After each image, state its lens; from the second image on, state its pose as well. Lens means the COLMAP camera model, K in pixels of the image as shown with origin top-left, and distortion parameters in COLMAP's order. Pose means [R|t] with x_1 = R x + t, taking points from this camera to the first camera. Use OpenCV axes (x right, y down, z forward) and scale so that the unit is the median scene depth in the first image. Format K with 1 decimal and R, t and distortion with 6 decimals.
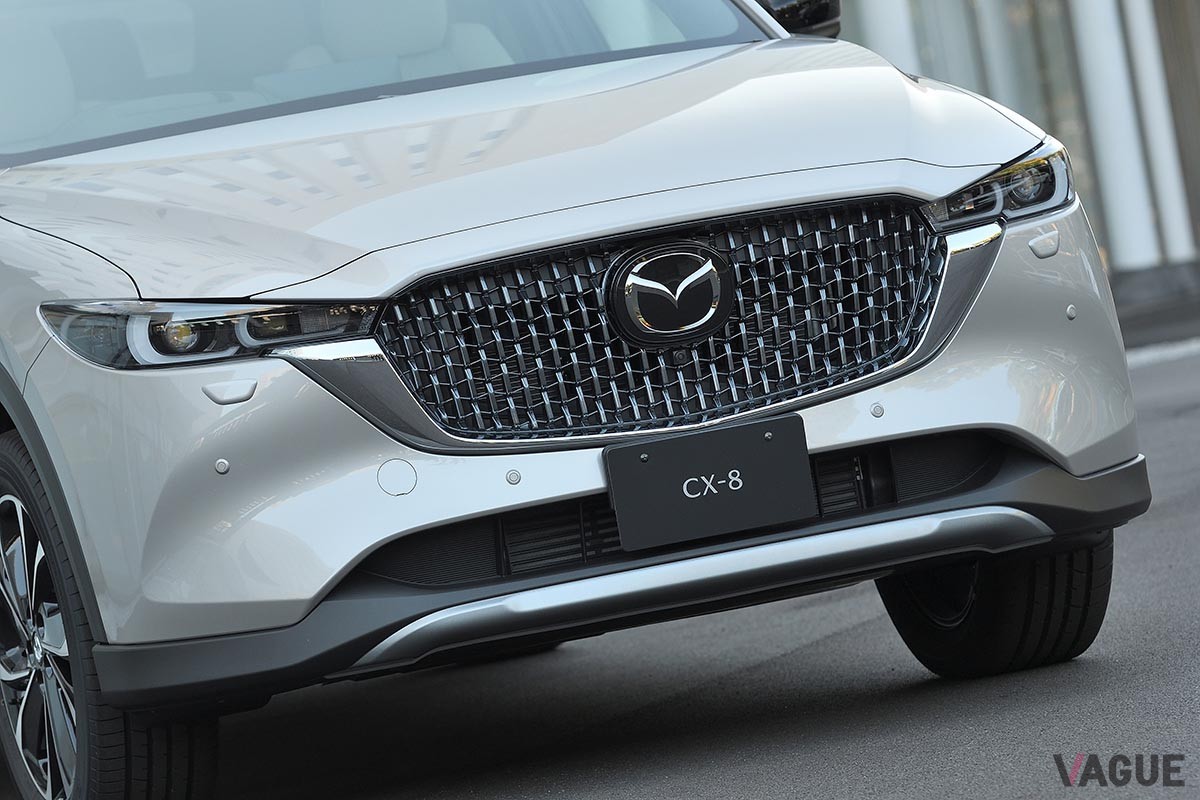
lens RADIAL K [[7679.8, 0, 600.0], [0, 7679.8, 400.1], [0, 0, 1]] dist [-0.412516, 0.000000]
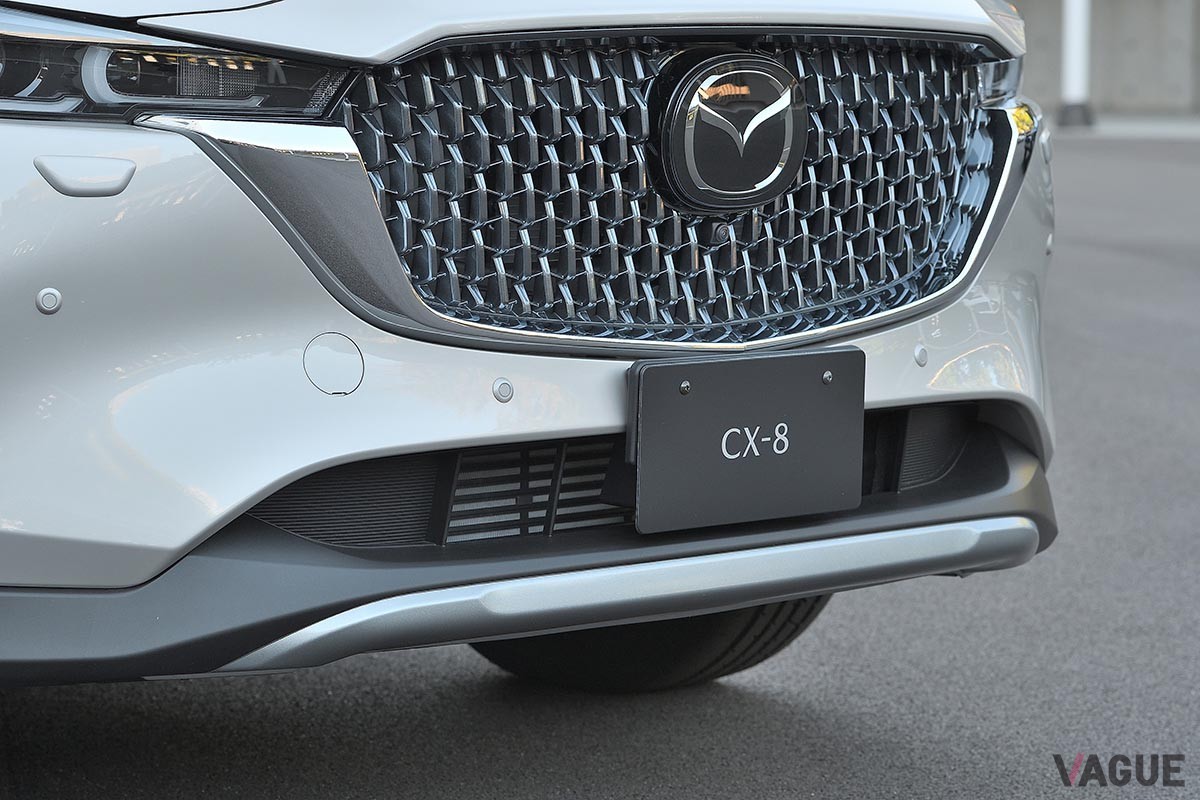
lens RADIAL K [[4466.3, 0, 608.4], [0, 4466.3, 400.0], [0, 0, 1]] dist [0.022399, 0.000000]
pose [[0.883439, 0.139115, 0.447417, -0.160936], [-0.152896, 0.988228, -0.005371, 0.011404], [-0.442897, -0.063664, 0.894309, 0.677469]]
